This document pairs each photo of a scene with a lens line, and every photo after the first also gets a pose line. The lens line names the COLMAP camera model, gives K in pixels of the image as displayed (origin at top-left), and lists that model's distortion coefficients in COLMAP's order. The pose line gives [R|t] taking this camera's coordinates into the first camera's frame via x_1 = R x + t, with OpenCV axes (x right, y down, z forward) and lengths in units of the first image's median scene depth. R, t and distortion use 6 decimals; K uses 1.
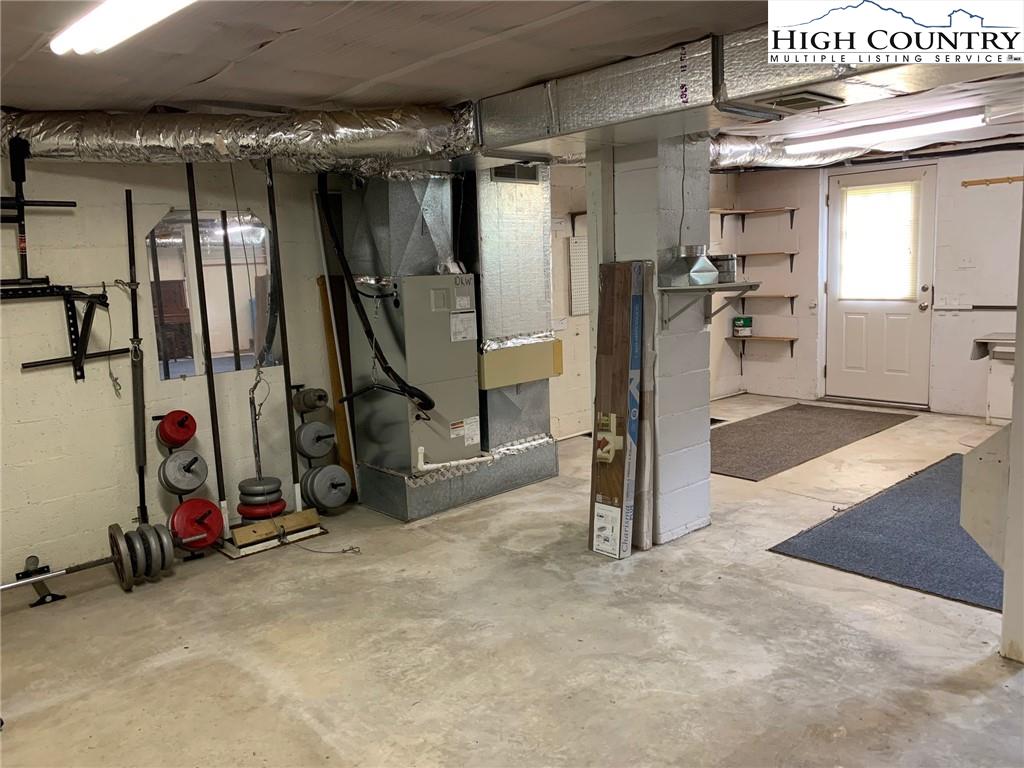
lens RADIAL K [[784.2, 0, 513.9], [0, 784.2, 375.8], [0, 0, 1]] dist [0.051263, -0.061982]
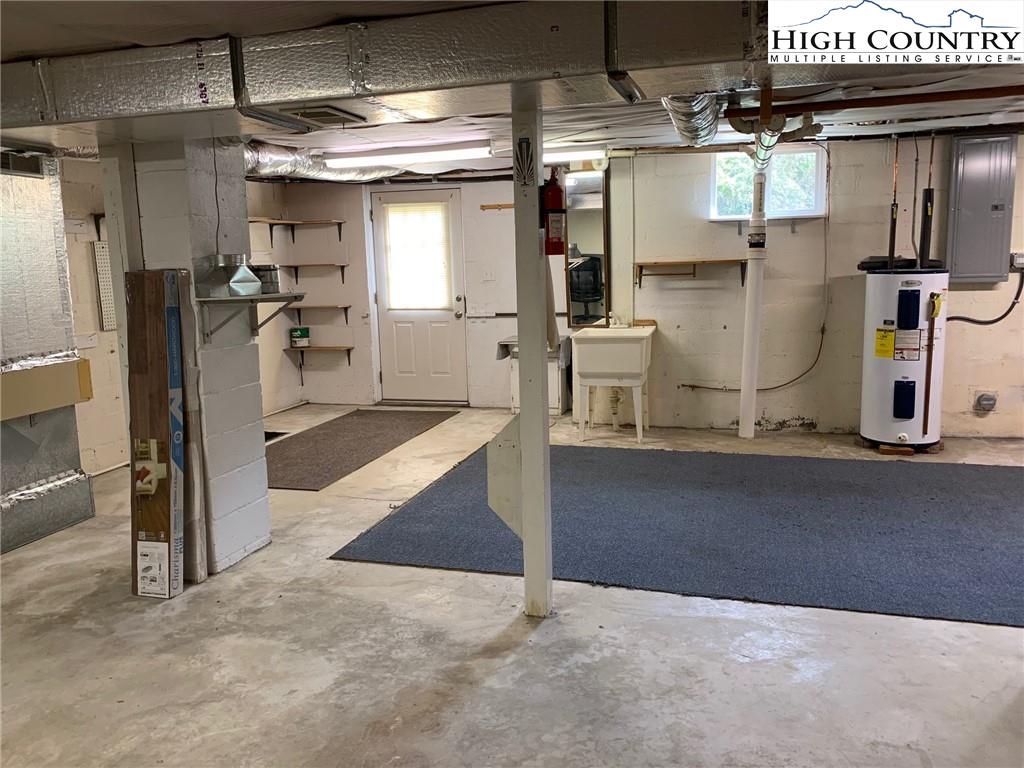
lens RADIAL K [[784.2, 0, 514.6], [0, 784.2, 379.3], [0, 0, 1]] dist [0.051263, -0.061982]
pose [[0.857588, -0.061398, 0.510659, 0.026996], [0.065979, 0.997779, 0.009161, -0.001084], [-0.510088, 0.025836, 0.859734, 0.008354]]
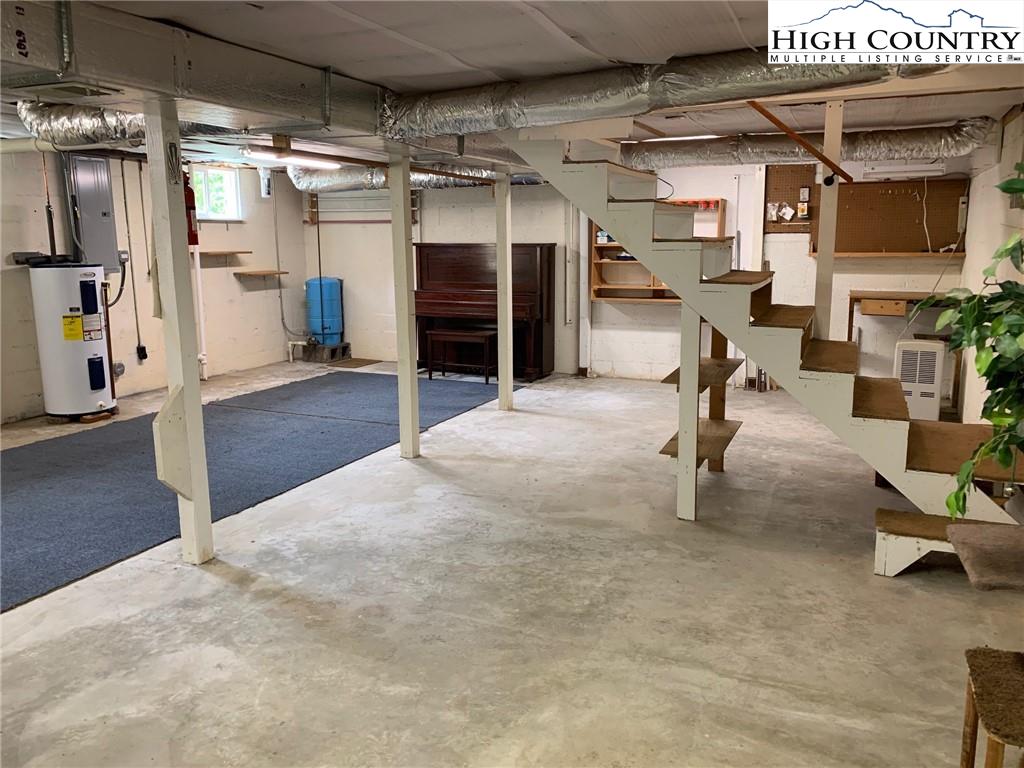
lens RADIAL K [[784.2, 0, 511.1], [0, 784.2, 377.7], [0, 0, 1]] dist [0.051263, -0.061982]
pose [[-0.387115, -0.120029, 0.914185, -0.571324], [0.158248, 0.968129, 0.194122, -0.089791], [-0.908350, 0.219816, -0.355783, 0.720877]]
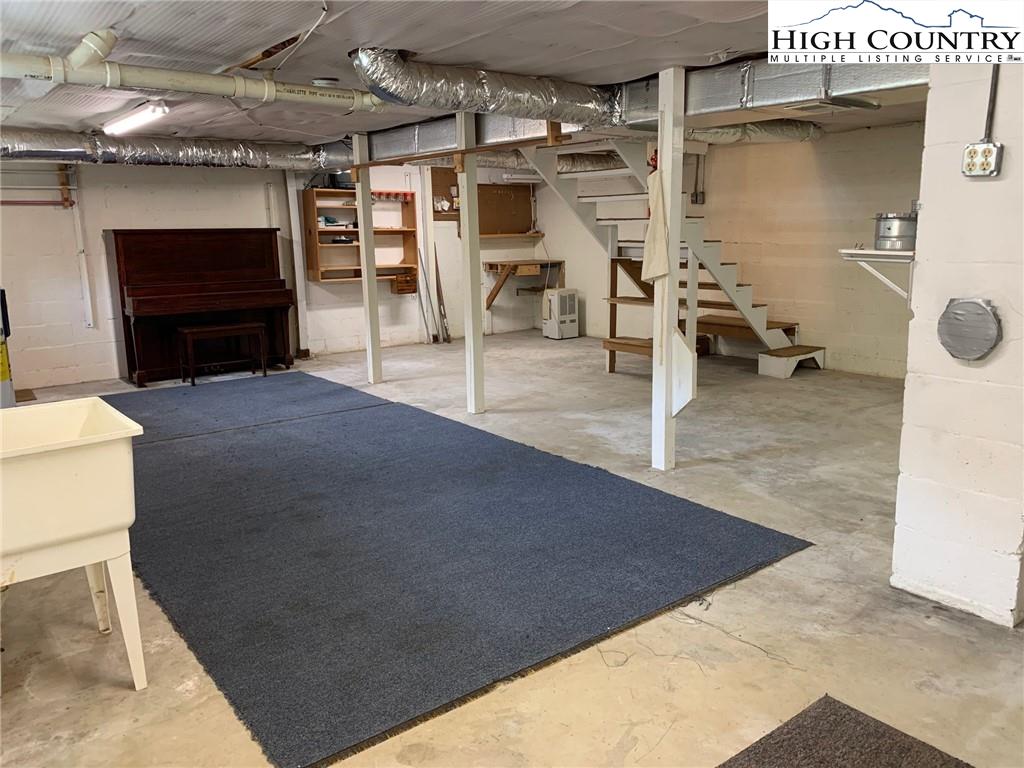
lens RADIAL K [[784.2, 0, 509.6], [0, 784.2, 384.9], [0, 0, 1]] dist [0.051263, -0.061982]
pose [[-0.995480, 0.038098, 0.086991, 0.629558], [0.065451, 0.938947, 0.337778, -0.306686], [-0.068811, 0.341945, -0.937197, 1.955169]]
